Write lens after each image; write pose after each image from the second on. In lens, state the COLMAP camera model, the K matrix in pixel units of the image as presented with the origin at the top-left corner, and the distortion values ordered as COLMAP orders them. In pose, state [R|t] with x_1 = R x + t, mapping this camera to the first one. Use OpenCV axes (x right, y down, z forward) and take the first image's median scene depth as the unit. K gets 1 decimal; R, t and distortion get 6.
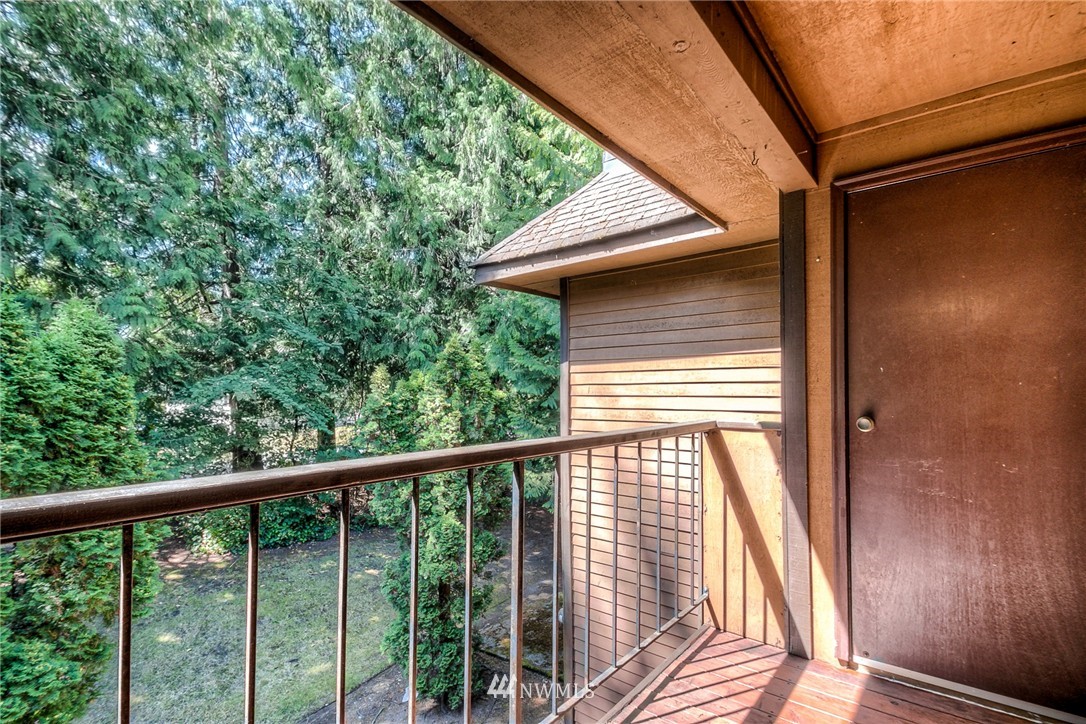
lens RADIAL K [[502.3, 0, 540.6], [0, 502.3, 381.5], [0, 0, 1]] dist [0.000426, -0.000051]
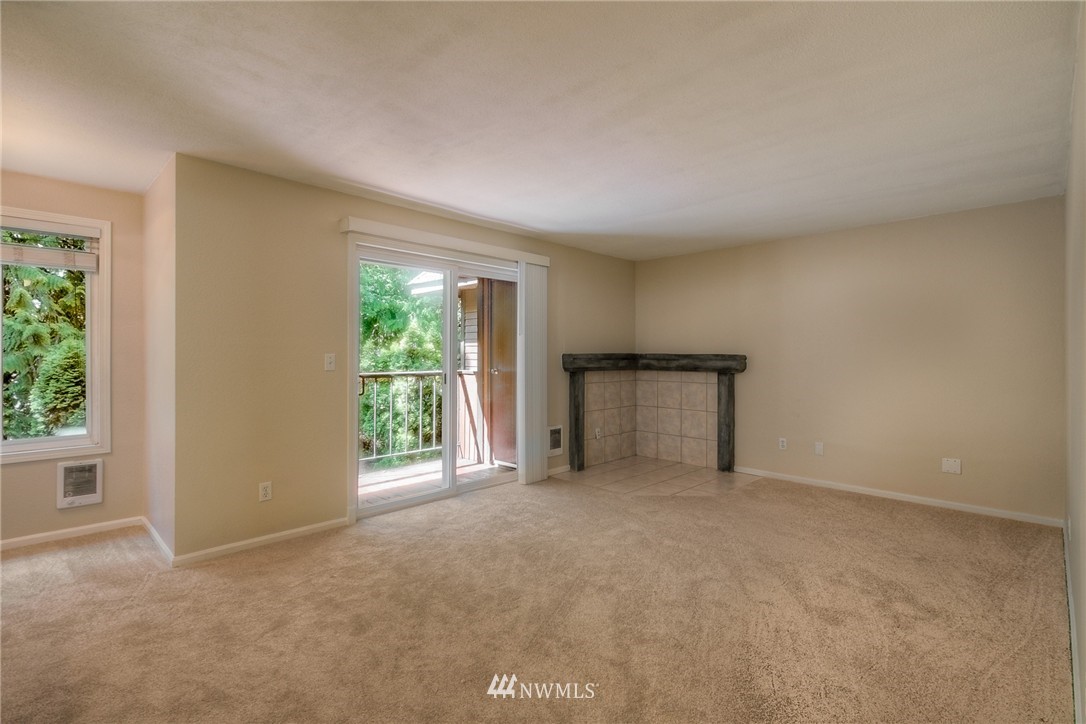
lens RADIAL K [[503.3, 0, 545.4], [0, 503.3, 357.9], [0, 0, 1]] dist [0.000814, 0.000115]
pose [[0.995133, 0.005851, -0.098372, 0.298010], [-0.003488, 0.999702, 0.024178, -0.011720], [0.098484, -0.023717, 0.994856, -0.405813]]
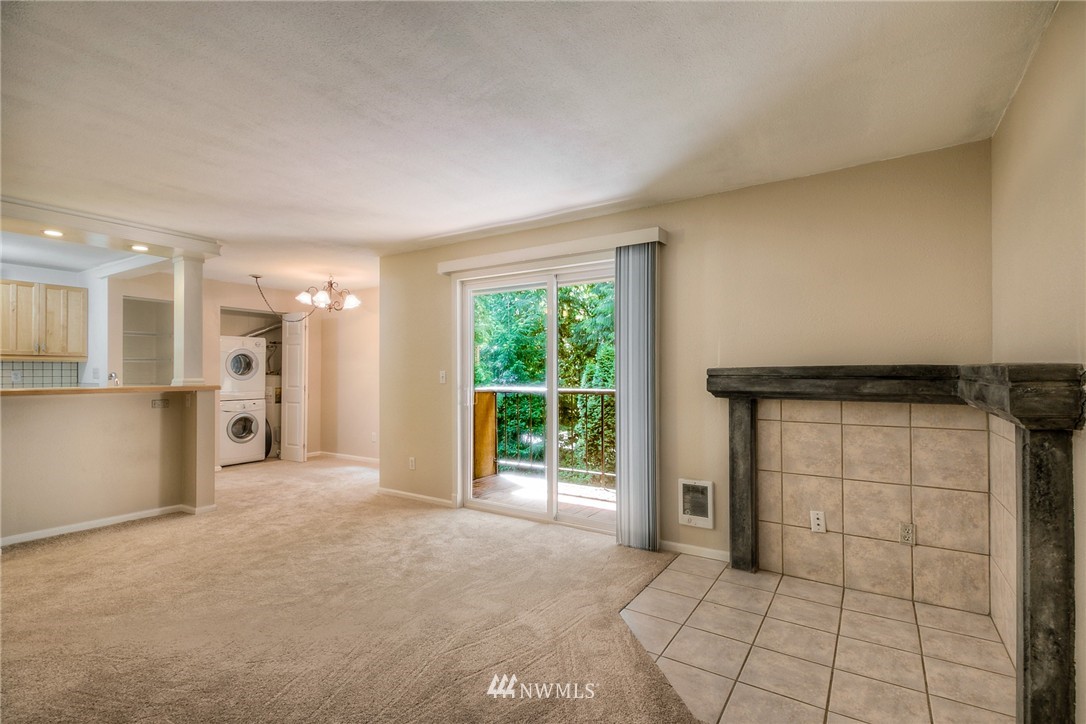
lens RADIAL K [[507.7, 0, 543.0], [0, 507.7, 362.0], [0, 0, 1]] dist [0.002510, -0.000204]
pose [[0.092032, -0.009058, -0.995715, 0.625383], [0.024371, 0.999680, -0.006842, -0.007073], [0.995458, -0.023637, 0.092224, 0.035895]]
